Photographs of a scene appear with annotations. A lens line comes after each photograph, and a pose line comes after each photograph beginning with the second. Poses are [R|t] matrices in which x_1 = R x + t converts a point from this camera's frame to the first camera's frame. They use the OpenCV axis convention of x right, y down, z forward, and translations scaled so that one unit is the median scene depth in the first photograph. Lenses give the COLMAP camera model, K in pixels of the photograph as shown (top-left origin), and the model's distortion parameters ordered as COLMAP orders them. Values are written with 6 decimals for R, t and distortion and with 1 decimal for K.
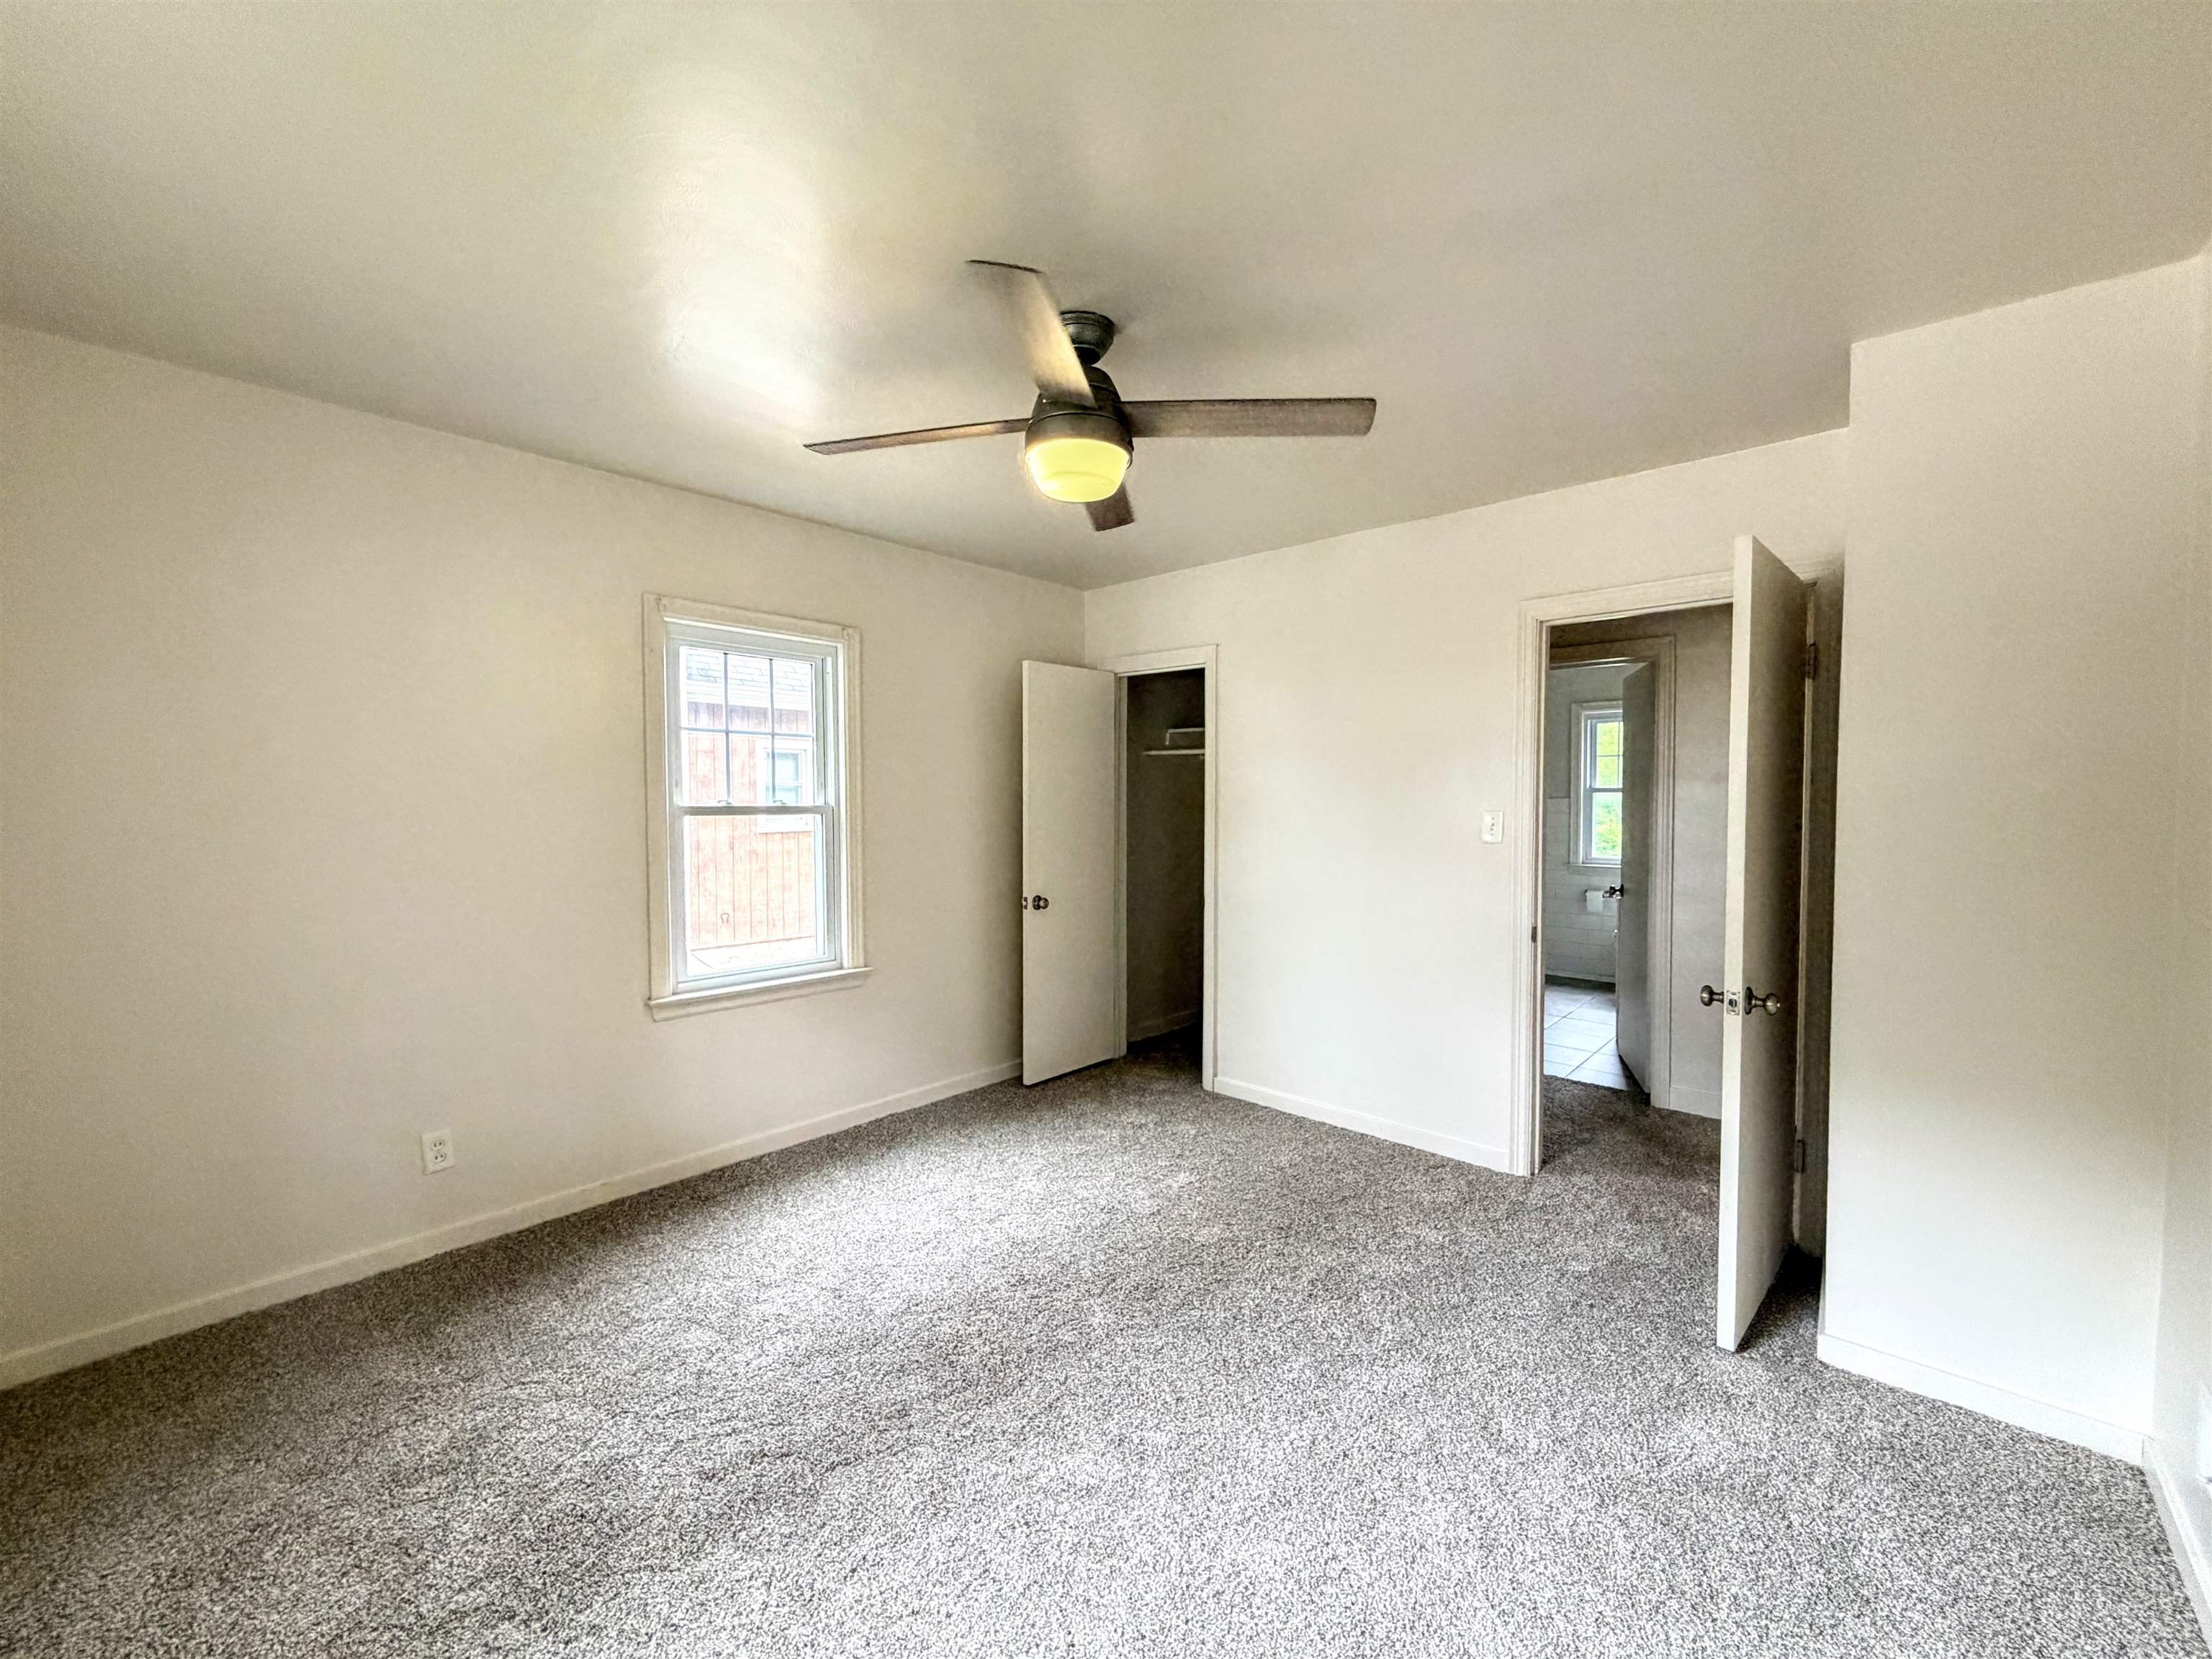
lens RADIAL K [[883.2, 0, 1103.6], [0, 883.2, 830.3], [0, 0, 1]] dist [0.001787, -0.000022]
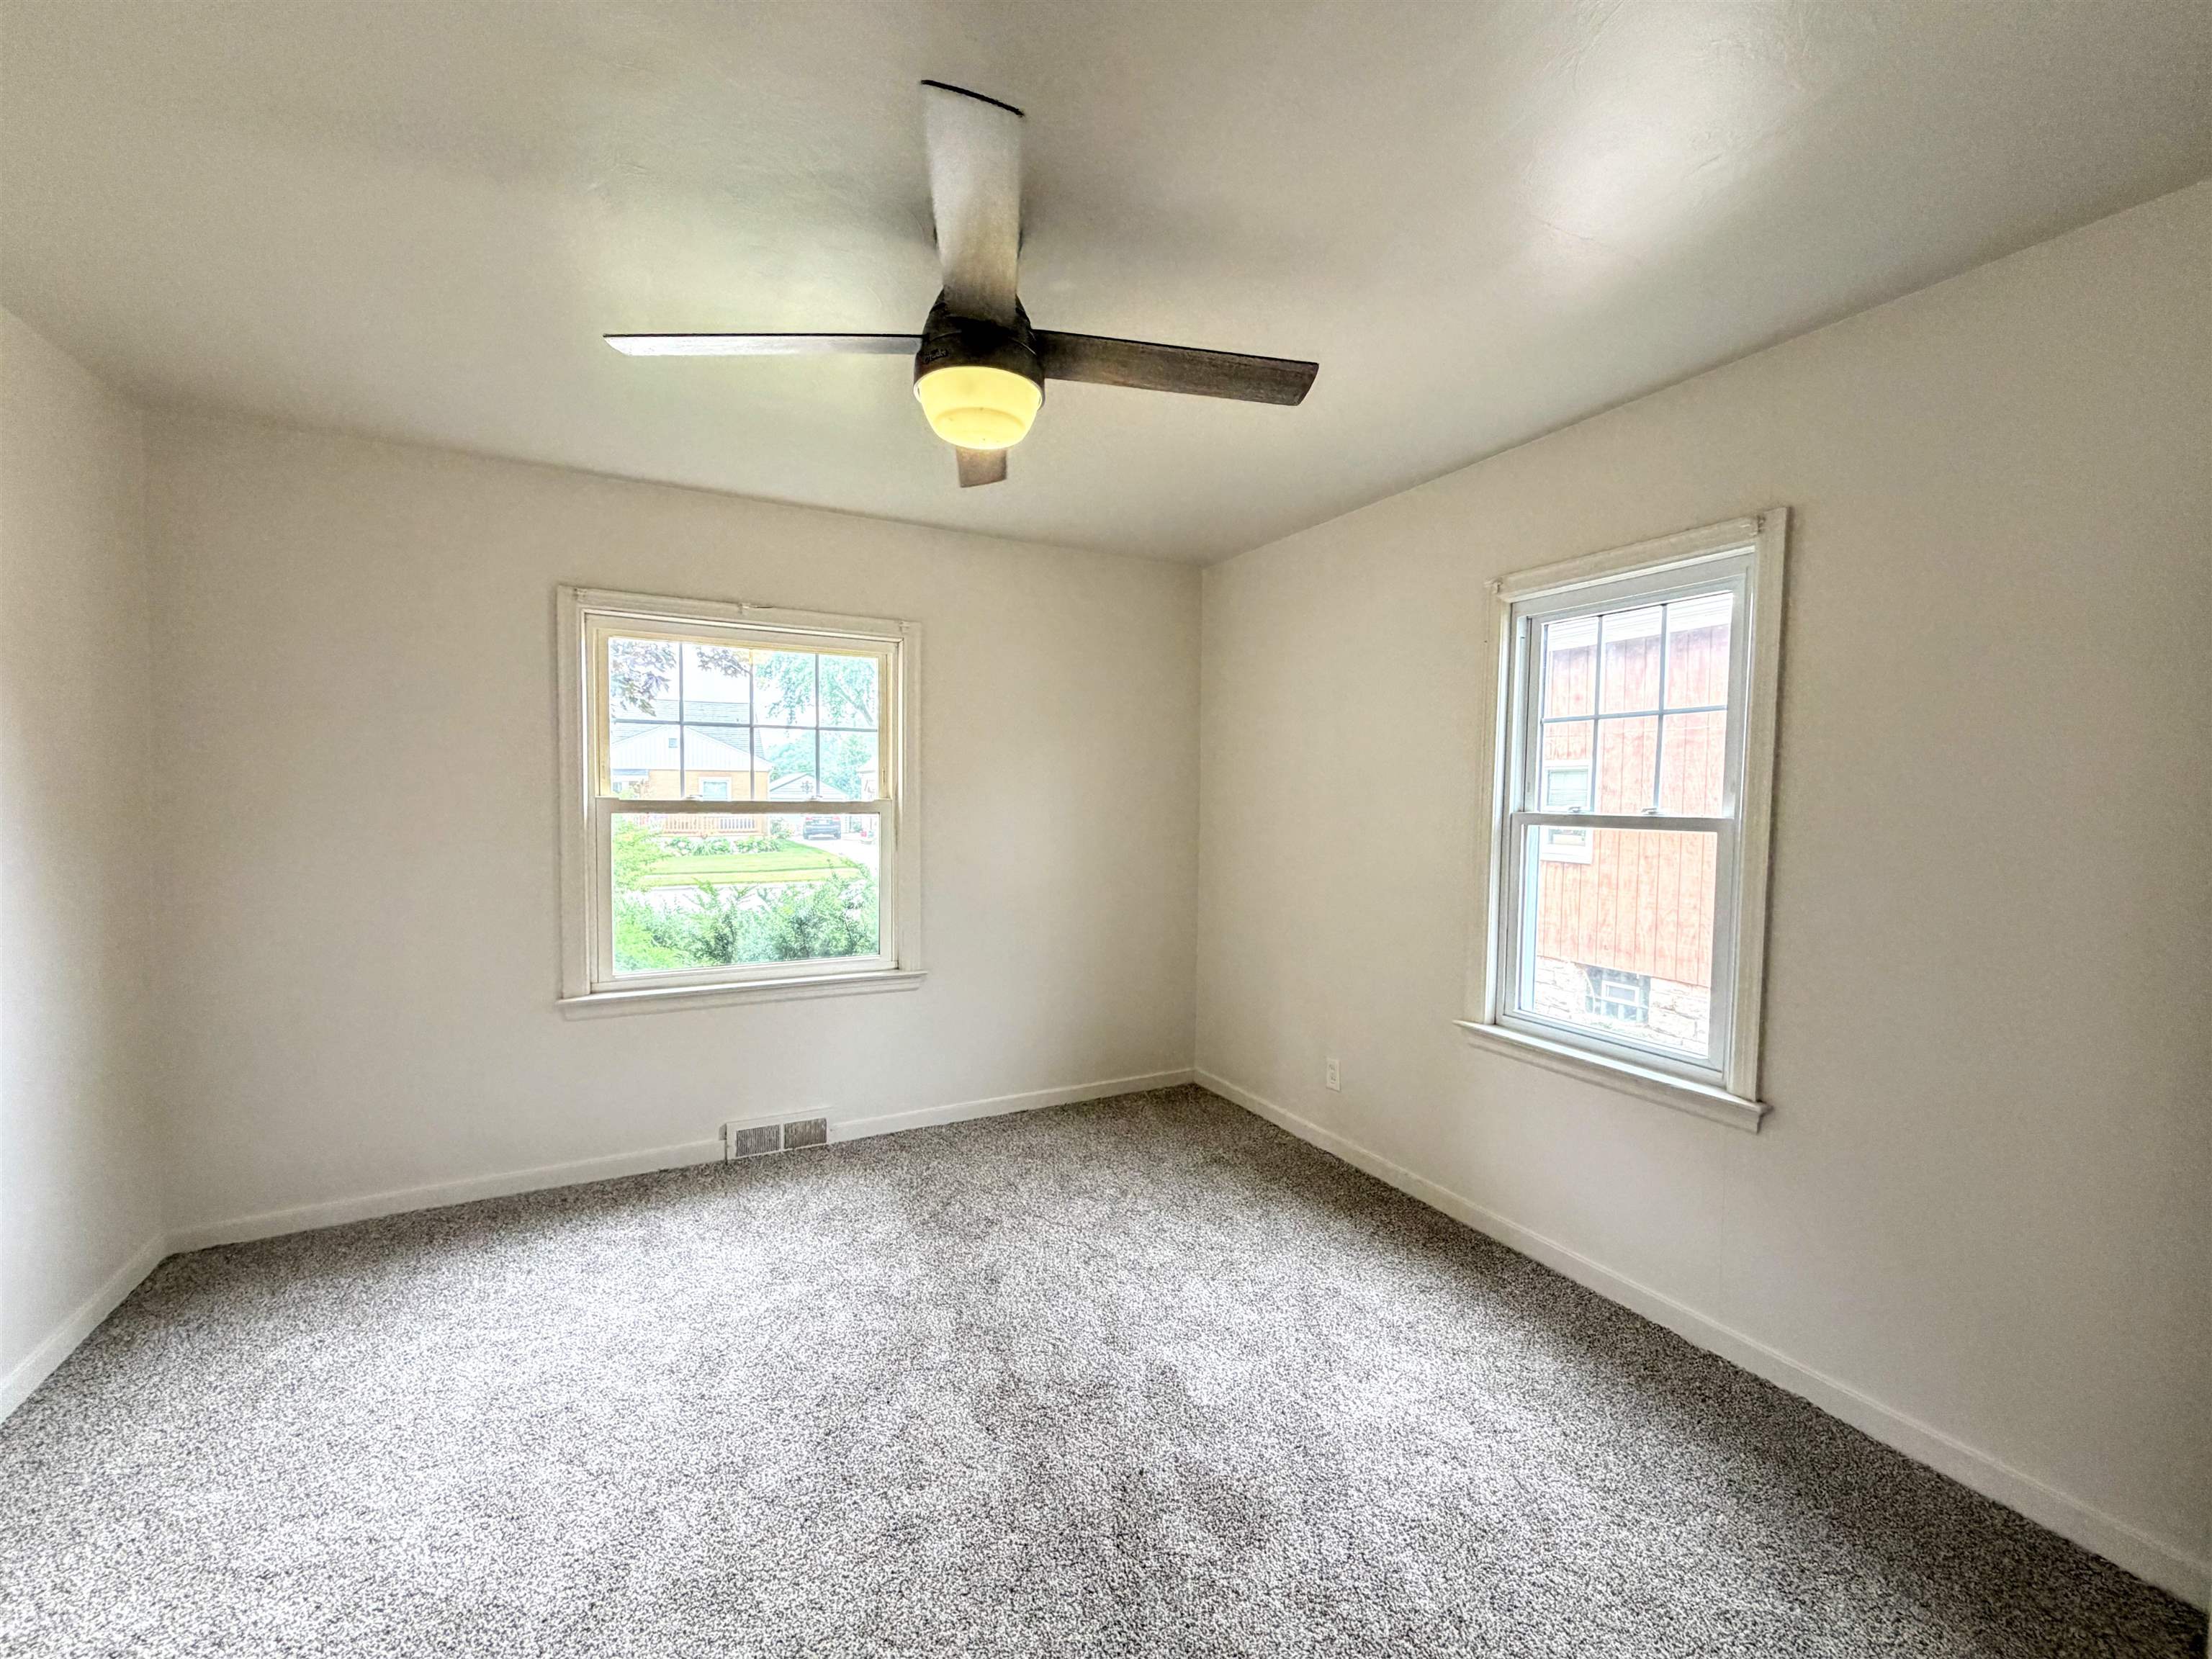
lens RADIAL K [[883.2, 0, 1103.6], [0, 883.2, 830.3], [0, 0, 1]] dist [0.001787, -0.000022]
pose [[-0.322527, 0.027845, -0.946150, 0.461681], [-0.055954, 0.997258, 0.048423, -0.027779], [0.944905, 0.068559, -0.320085, 0.883974]]
